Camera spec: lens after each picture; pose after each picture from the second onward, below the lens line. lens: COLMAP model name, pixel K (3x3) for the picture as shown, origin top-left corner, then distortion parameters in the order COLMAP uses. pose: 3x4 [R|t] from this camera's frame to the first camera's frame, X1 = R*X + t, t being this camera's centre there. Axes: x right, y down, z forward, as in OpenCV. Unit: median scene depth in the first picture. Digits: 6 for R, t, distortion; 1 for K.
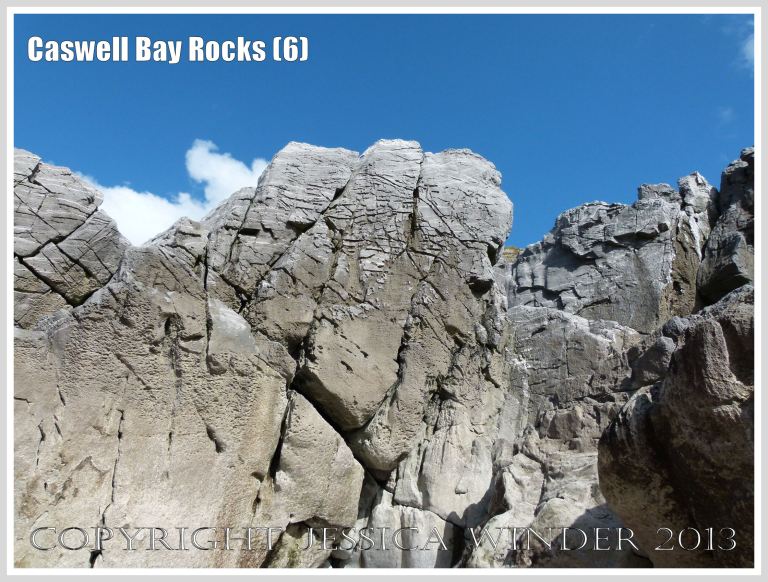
lens RADIAL K [[550.6, 0, 384.0], [0, 550.6, 291.0], [0, 0, 1]] dist [-0.046734, 0.034353]
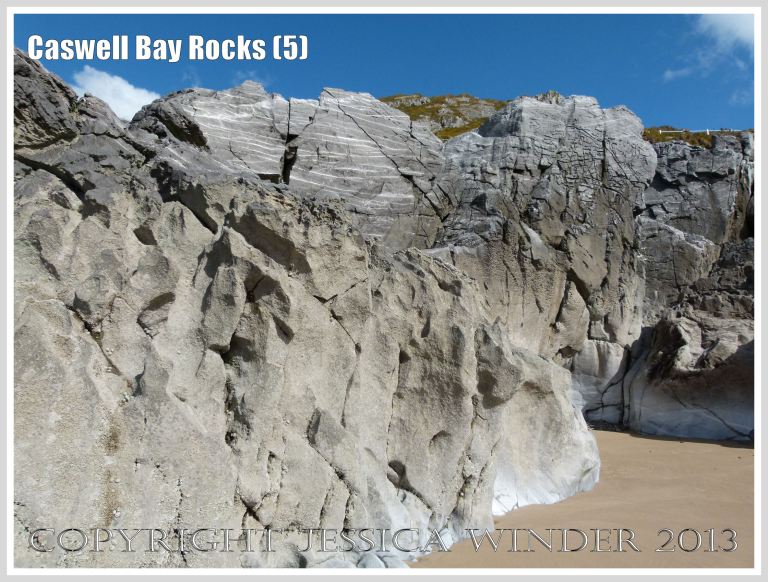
lens RADIAL K [[550.6, 0, 384.0], [0, 550.6, 291.0], [0, 0, 1]] dist [-0.046734, 0.034353]
pose [[0.985523, 0.030550, 0.166768, -0.872535], [-0.079178, 0.952711, 0.293383, -0.211394], [-0.149919, -0.302340, 0.941337, -0.488231]]
